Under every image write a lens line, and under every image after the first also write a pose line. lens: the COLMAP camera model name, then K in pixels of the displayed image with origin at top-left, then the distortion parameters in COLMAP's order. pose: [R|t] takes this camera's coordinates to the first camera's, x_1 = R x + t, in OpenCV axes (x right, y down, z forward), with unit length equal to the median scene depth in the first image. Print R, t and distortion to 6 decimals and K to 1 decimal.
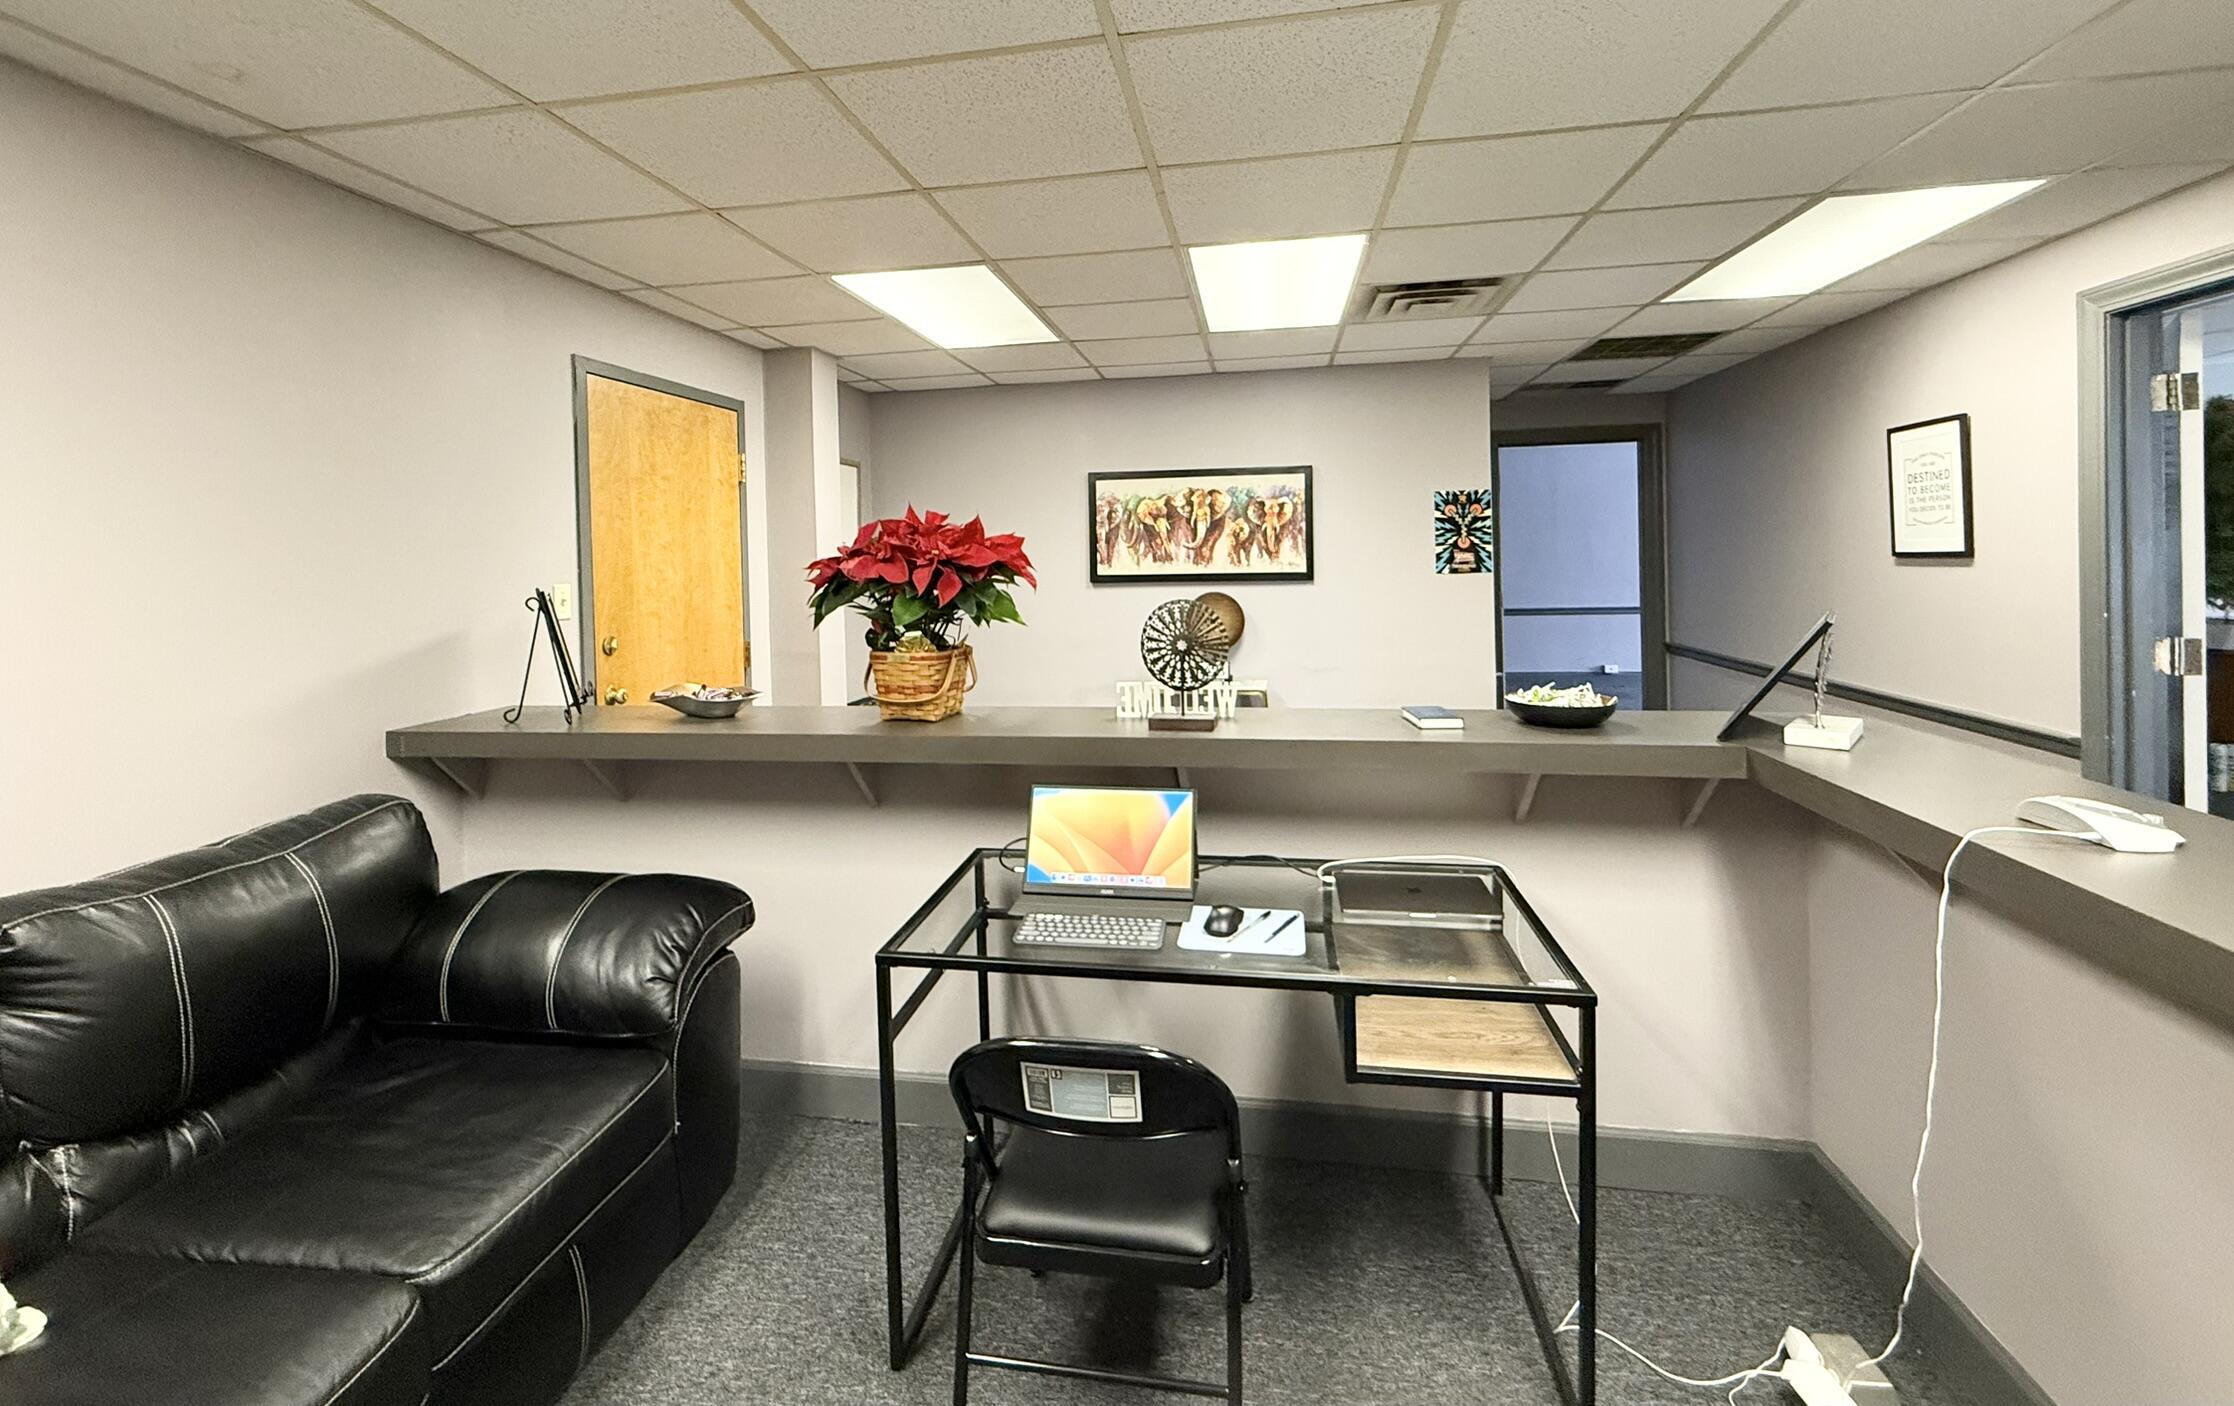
lens RADIAL K [[927.7, 0, 1106.1], [0, 927.7, 565.8], [0, 0, 1]] dist [-0.000545, -0.000167]
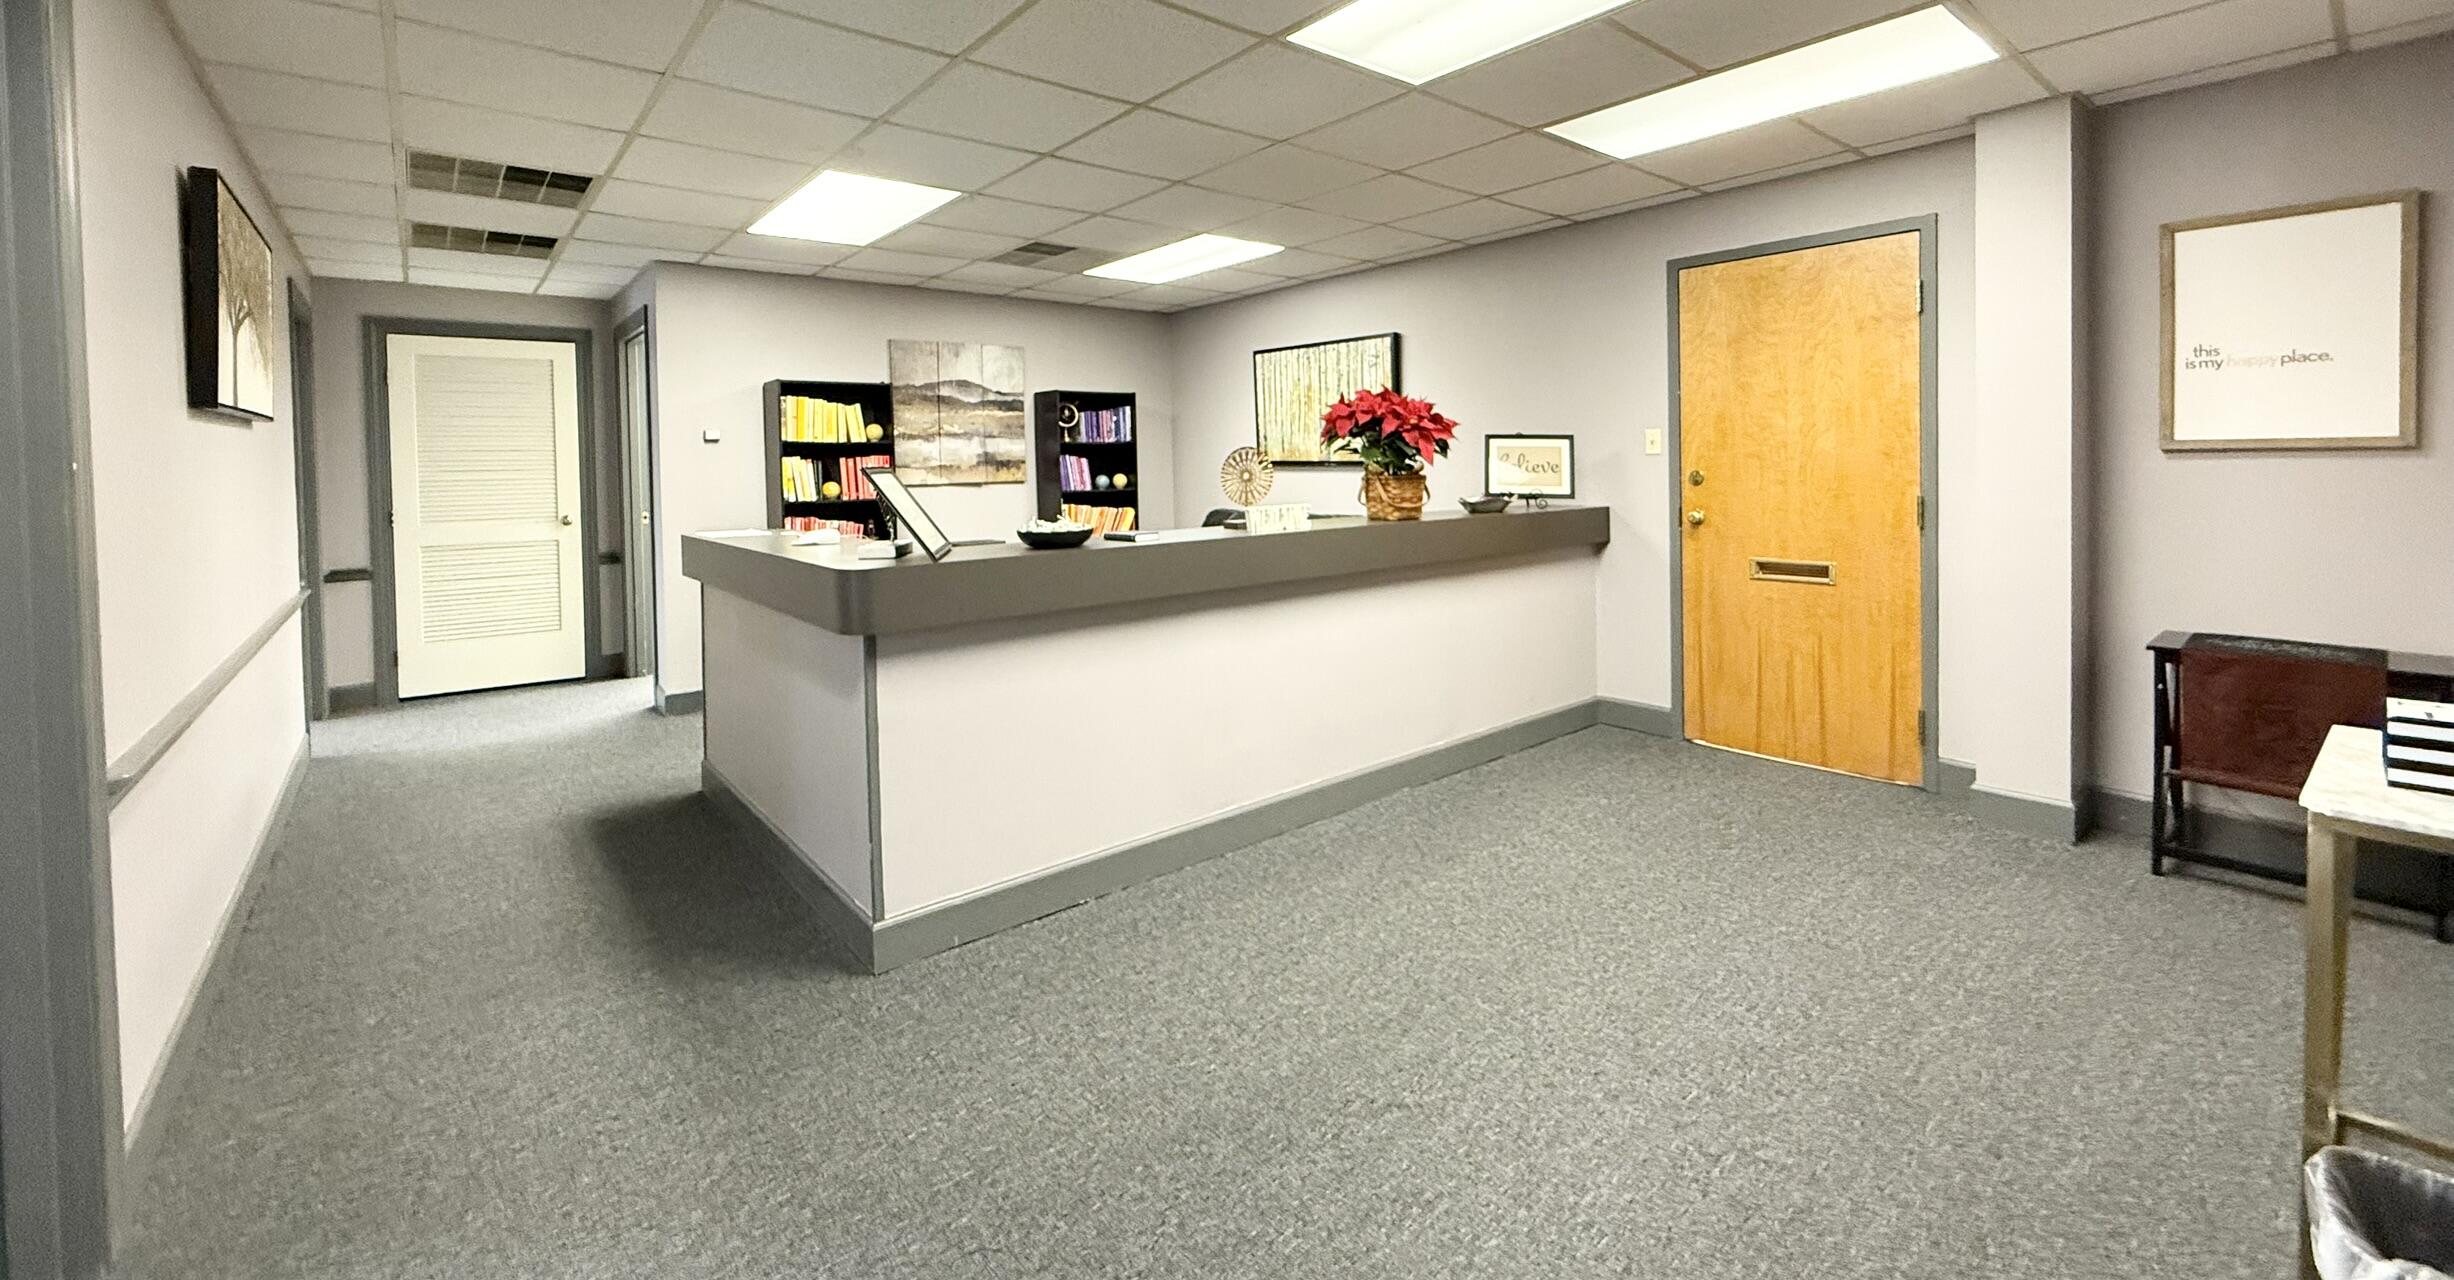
lens RADIAL K [[976.1, 0, 1223.8], [0, 976.1, 480.9], [0, 0, 1]] dist [0.000768, 0.000008]
pose [[-0.650789, 0.052641, -0.757432, 0.590813], [0.024374, 0.998528, 0.048456, 0.006260], [0.758868, 0.013073, -0.651114, 0.893458]]
